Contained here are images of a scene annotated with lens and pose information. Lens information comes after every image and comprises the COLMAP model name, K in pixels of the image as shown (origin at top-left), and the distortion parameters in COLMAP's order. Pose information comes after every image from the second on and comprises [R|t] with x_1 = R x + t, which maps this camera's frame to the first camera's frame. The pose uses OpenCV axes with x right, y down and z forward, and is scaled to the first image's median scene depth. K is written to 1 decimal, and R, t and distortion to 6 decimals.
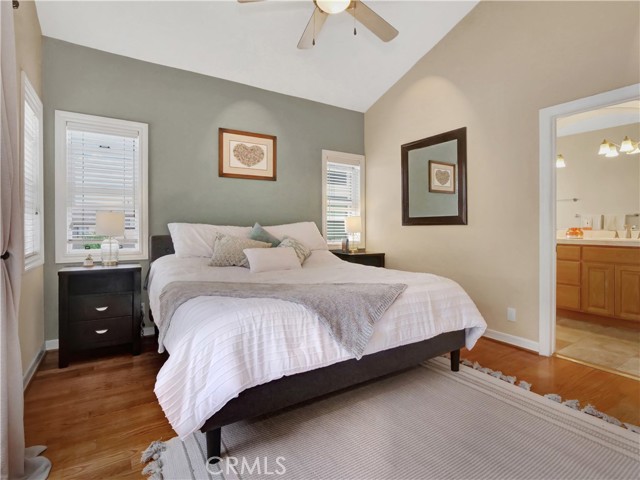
lens RADIAL K [[327.9, 0, 320.8], [0, 327.9, 224.1], [0, 0, 1]] dist [-0.001426, -0.000368]
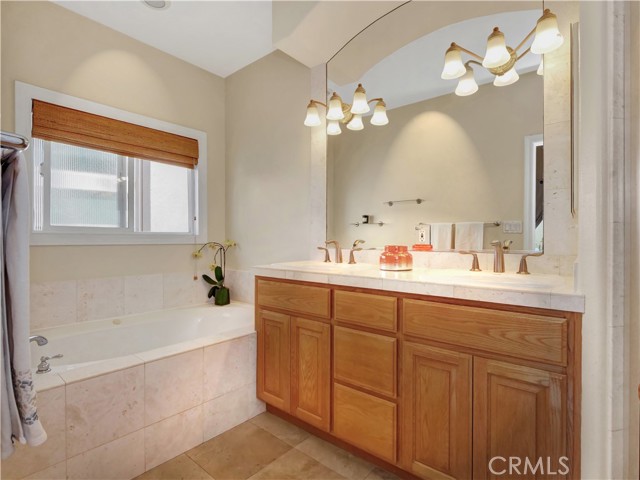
lens RADIAL K [[318.7, 0, 319.9], [0, 318.7, 236.1], [0, 0, 1]] dist [-0.005019, -0.000935]
pose [[0.954662, 0.007635, 0.297593, 0.568715], [-0.006172, 0.999964, -0.005854, 0.001282], [-0.297627, 0.003752, 0.954675, 0.643966]]
